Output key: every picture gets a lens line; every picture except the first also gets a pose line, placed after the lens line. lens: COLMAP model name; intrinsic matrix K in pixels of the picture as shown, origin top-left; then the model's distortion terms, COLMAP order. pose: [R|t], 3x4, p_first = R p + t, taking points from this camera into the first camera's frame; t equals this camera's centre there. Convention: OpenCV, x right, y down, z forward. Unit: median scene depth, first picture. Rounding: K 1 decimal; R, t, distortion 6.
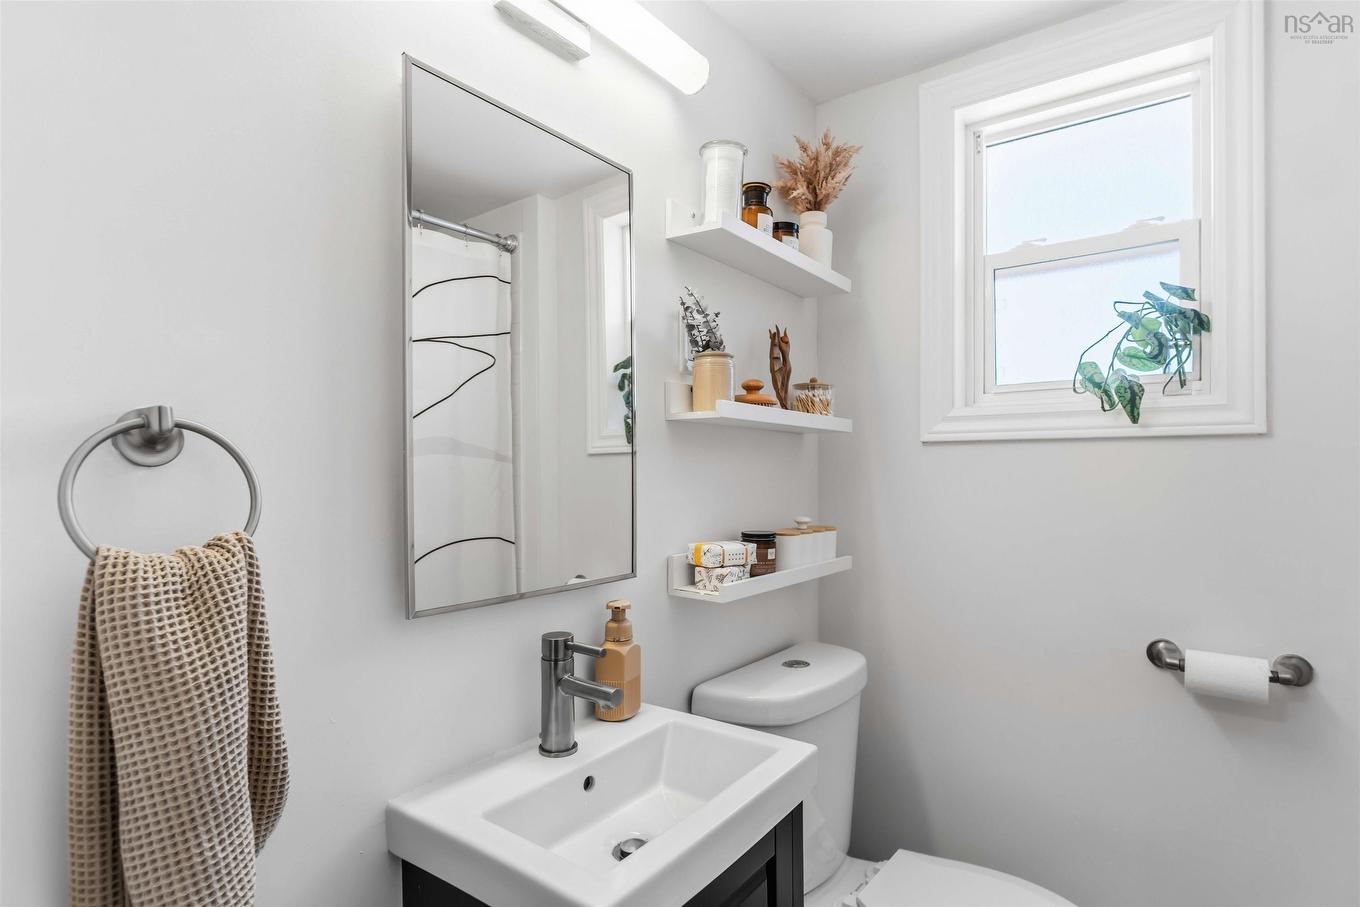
lens RADIAL K [[729.7, 0, 673.0], [0, 729.7, 465.7], [0, 0, 1]] dist [0.000777, 0.000186]
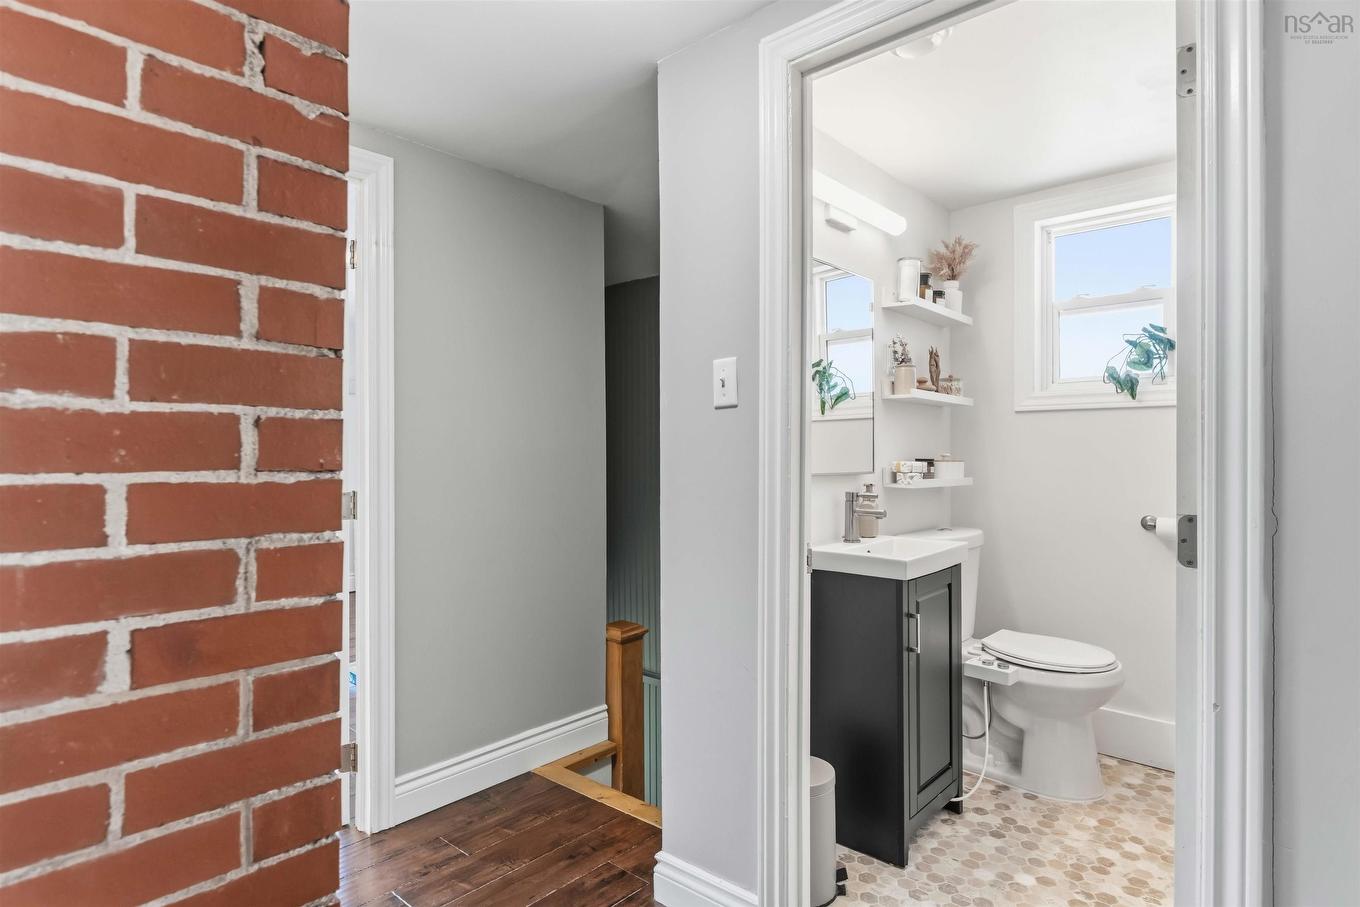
lens RADIAL K [[729.7, 0, 686.8], [0, 729.7, 447.1], [0, 0, 1]] dist [0.000777, 0.000186]
pose [[0.995718, 0.001987, -0.092424, -0.318795], [-0.002040, 0.999998, -0.000482, 0.063898], [0.092422, 0.000669, 0.995720, -0.926105]]
